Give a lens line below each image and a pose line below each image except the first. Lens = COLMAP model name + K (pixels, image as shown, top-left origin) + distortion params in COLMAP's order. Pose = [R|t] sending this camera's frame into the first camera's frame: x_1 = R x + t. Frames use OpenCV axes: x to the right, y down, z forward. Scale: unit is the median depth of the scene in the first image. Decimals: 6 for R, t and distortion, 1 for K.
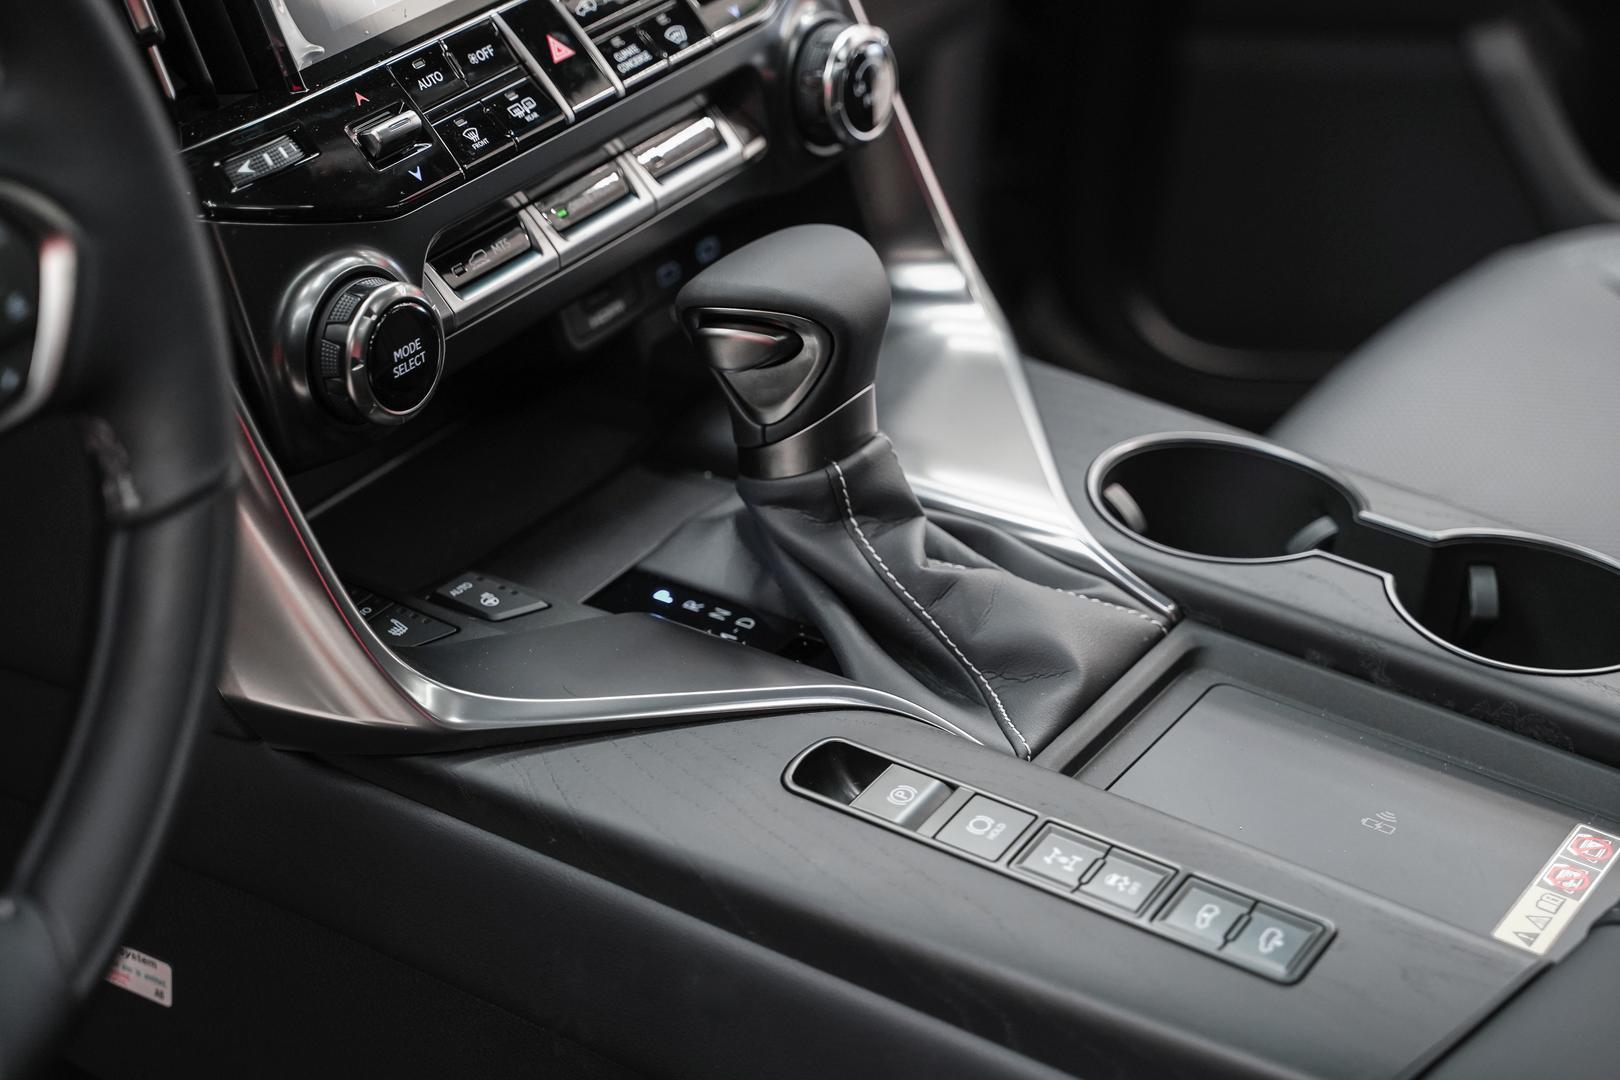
lens RADIAL K [[3181.7, 0, 810.0], [0, 3181.7, 540.0], [0, 0, 1]] dist [0.033806, 0.074116]
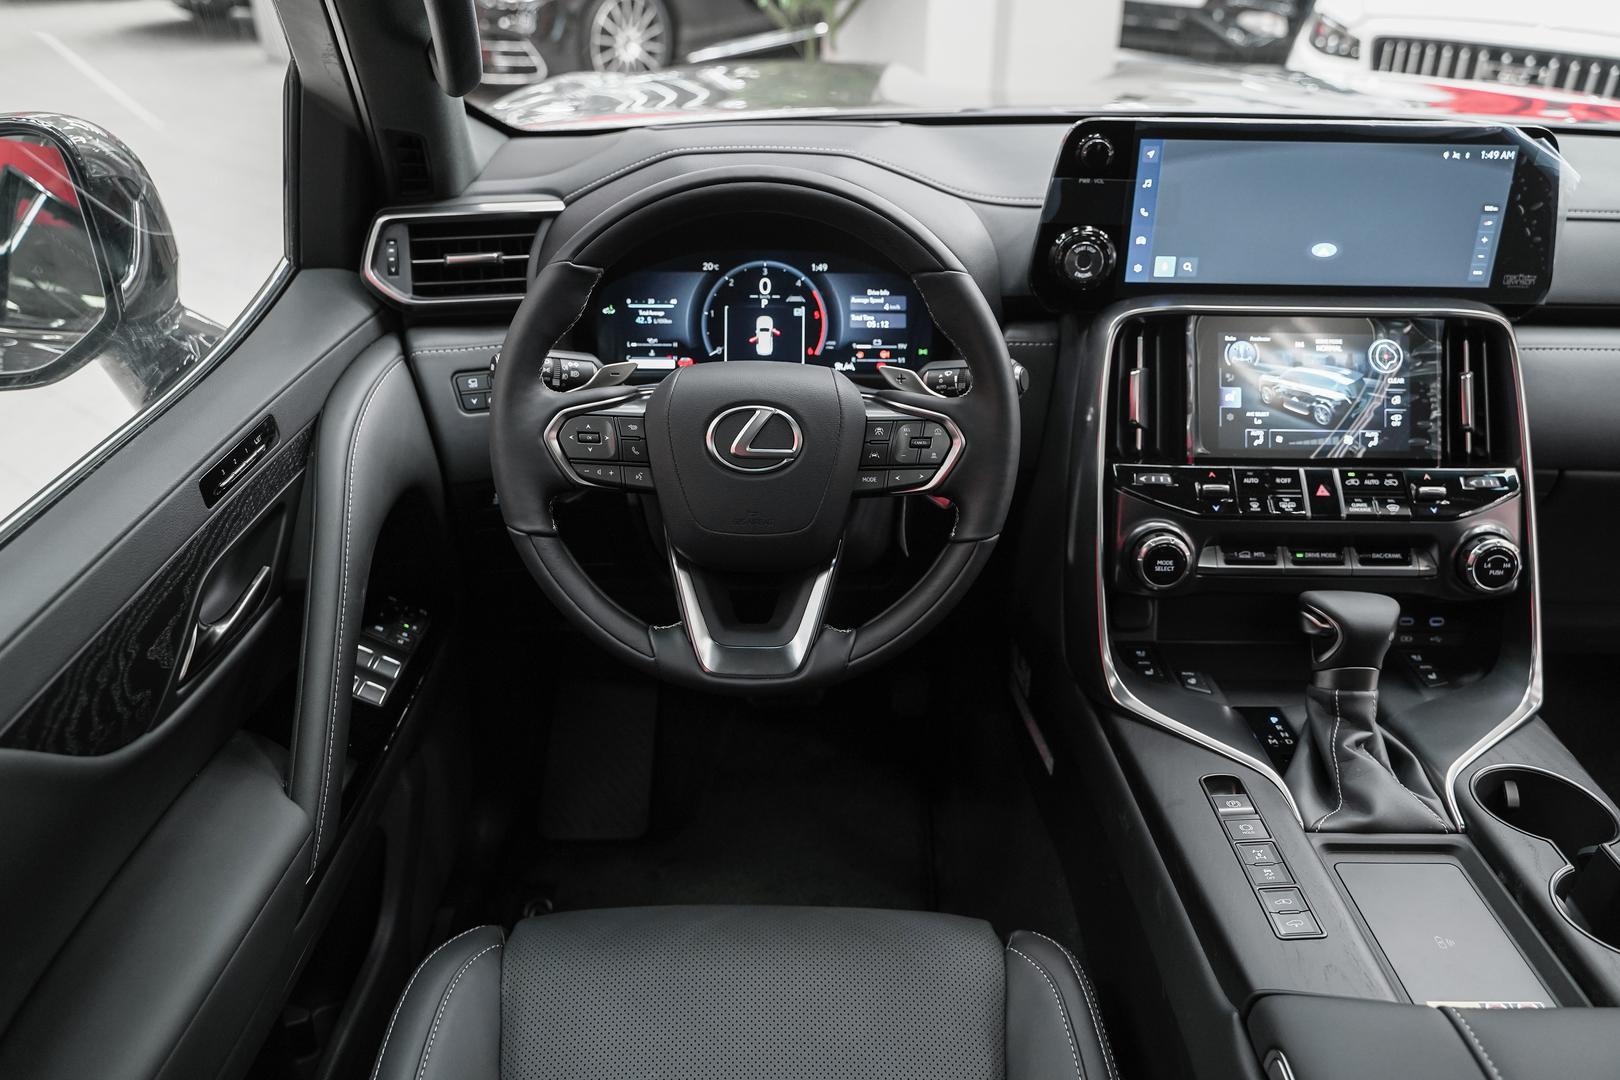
lens RADIAL K [[1307.8, 0, 810.0], [0, 1307.8, 540.0], [0, 0, 1]] dist [-0.011260, 0.017478]
pose [[0.558604, 0.322726, -0.764074, 0.518538], [-0.424212, 0.902762, 0.071169, -0.030049], [0.712745, 0.284374, 0.641191, 0.116120]]
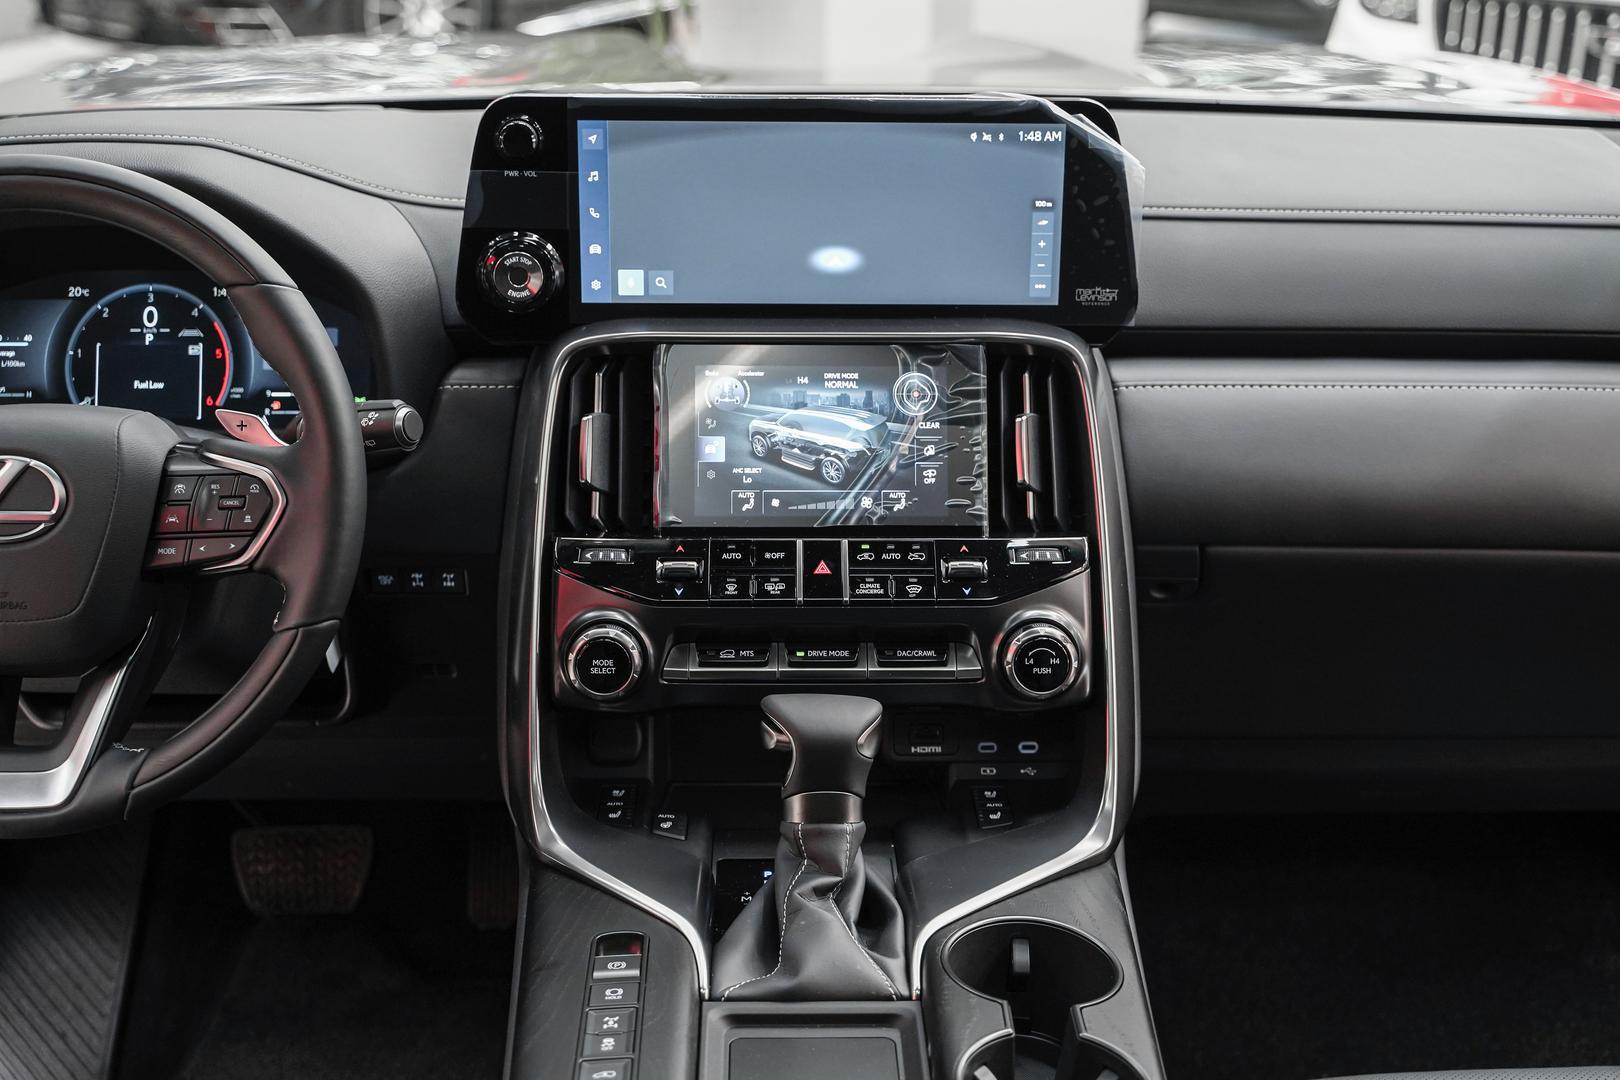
lens RADIAL K [[2032.1, 0, 810.0], [0, 2032.1, 540.0], [0, 0, 1]] dist [0.002149, 0.006223]
pose [[0.570685, 0.232240, -0.787644, 0.918193], [-0.413571, 0.909932, -0.031355, -0.143072], [0.709420, 0.343641, 0.615332, 0.301755]]
